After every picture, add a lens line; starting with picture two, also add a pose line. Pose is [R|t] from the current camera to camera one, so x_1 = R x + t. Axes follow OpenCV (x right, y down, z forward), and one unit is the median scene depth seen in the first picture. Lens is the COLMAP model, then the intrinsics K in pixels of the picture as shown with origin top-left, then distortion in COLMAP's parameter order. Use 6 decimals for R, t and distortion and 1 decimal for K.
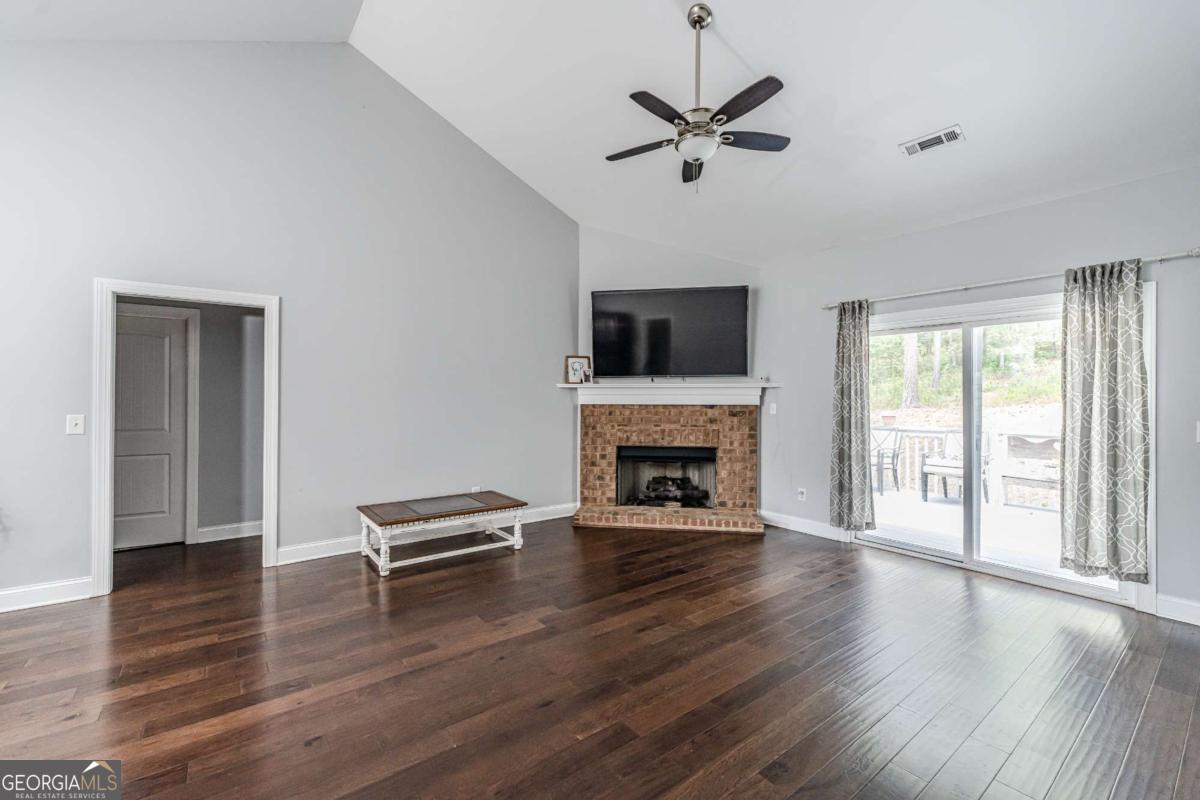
lens RADIAL K [[487.0, 0, 603.7], [0, 487.0, 393.0], [0, 0, 1]] dist [-0.007111, 0.002296]
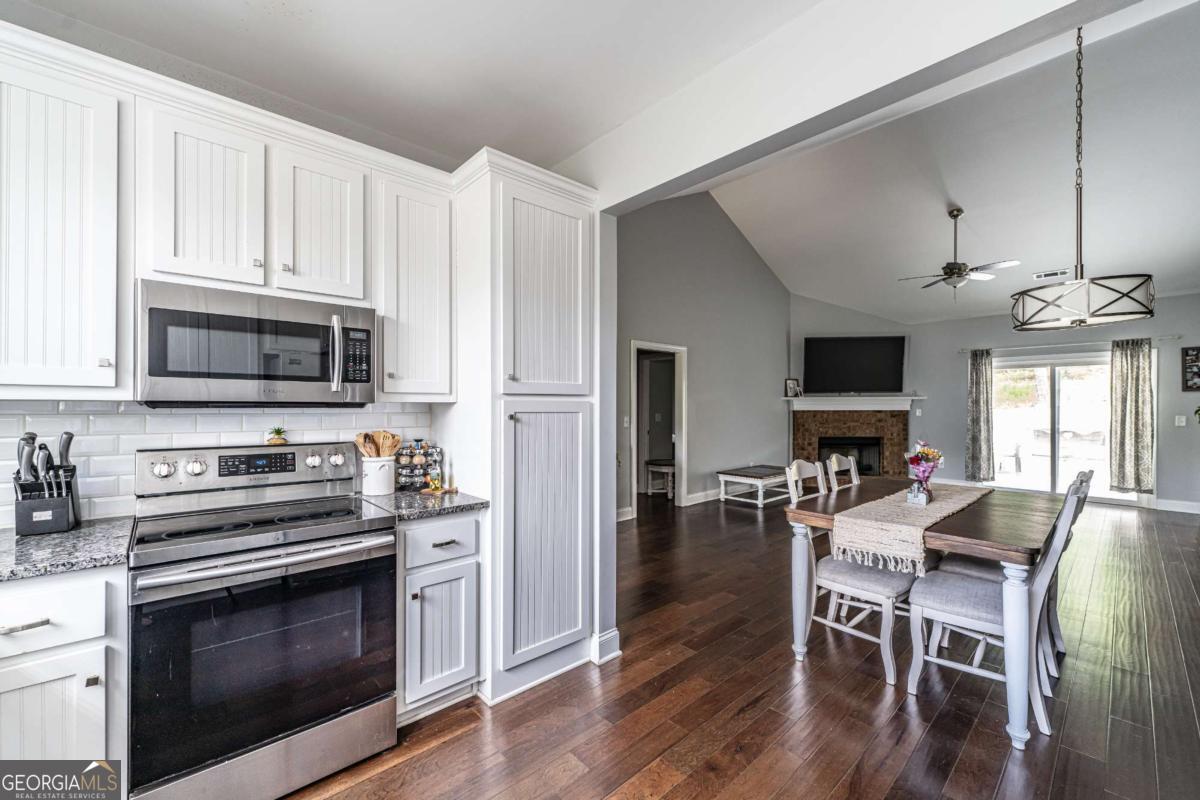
lens RADIAL K [[487.0, 0, 598.6], [0, 487.0, 406.5], [0, 0, 1]] dist [-0.007111, 0.002296]
pose [[0.995278, -0.003777, 0.096987, -0.848466], [0.002870, 0.999951, 0.009494, -0.005861], [-0.097018, -0.009170, 0.995240, -0.490646]]
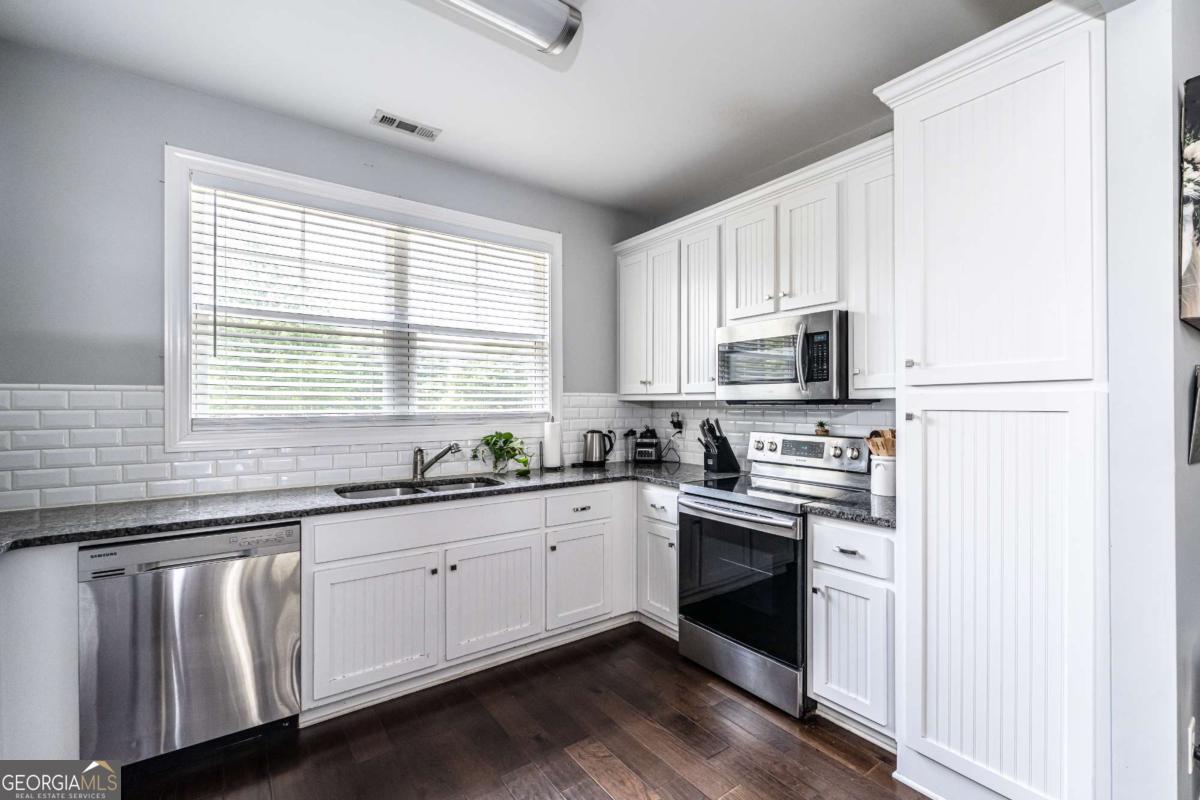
lens RADIAL K [[487.0, 0, 604.3], [0, 487.0, 399.9], [0, 0, 1]] dist [-0.007111, 0.002296]
pose [[0.032367, -0.014112, -0.999376, -0.554230], [0.005200, 0.999889, -0.013951, -0.000191], [0.999463, -0.004746, 0.032437, -0.264751]]
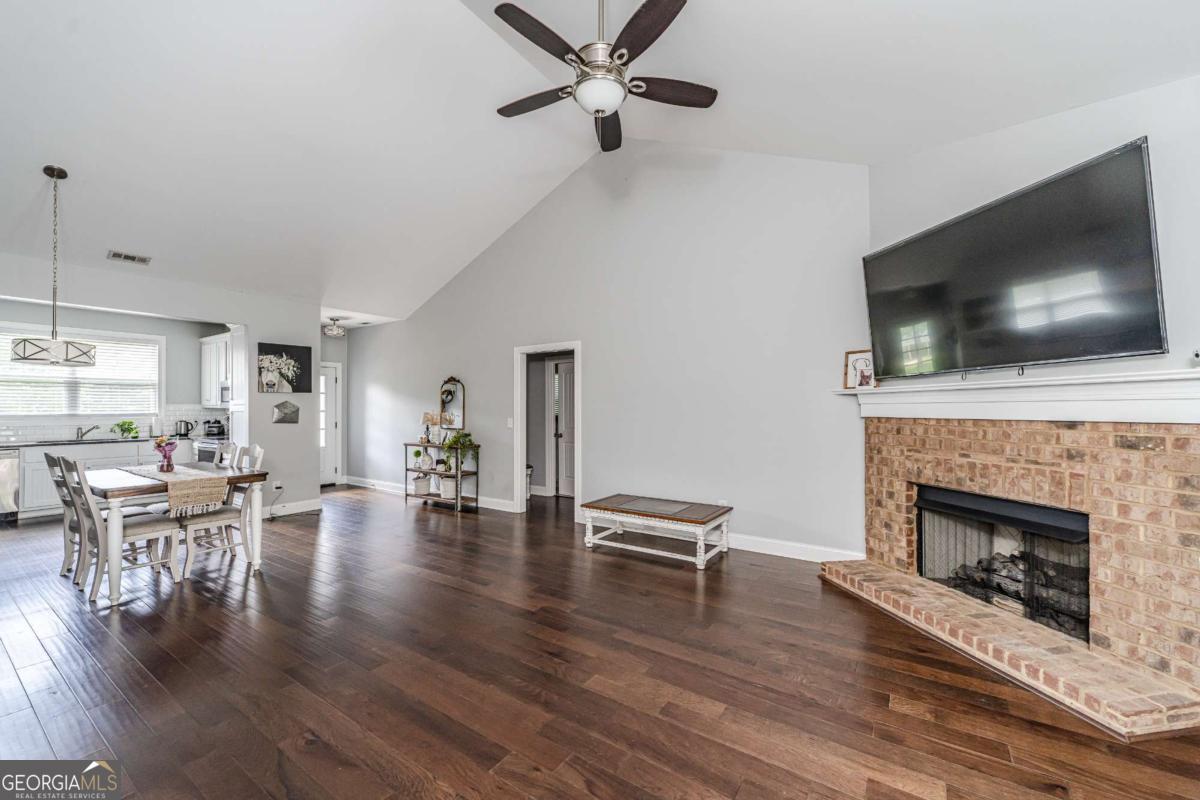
lens RADIAL K [[487.0, 0, 588.9], [0, 487.0, 403.6], [0, 0, 1]] dist [-0.007111, 0.002296]
pose [[0.312706, -0.013642, -0.949752, 0.526860], [0.011057, 0.999881, -0.010721, 0.006969], [0.949786, -0.007149, 0.312820, 0.407823]]
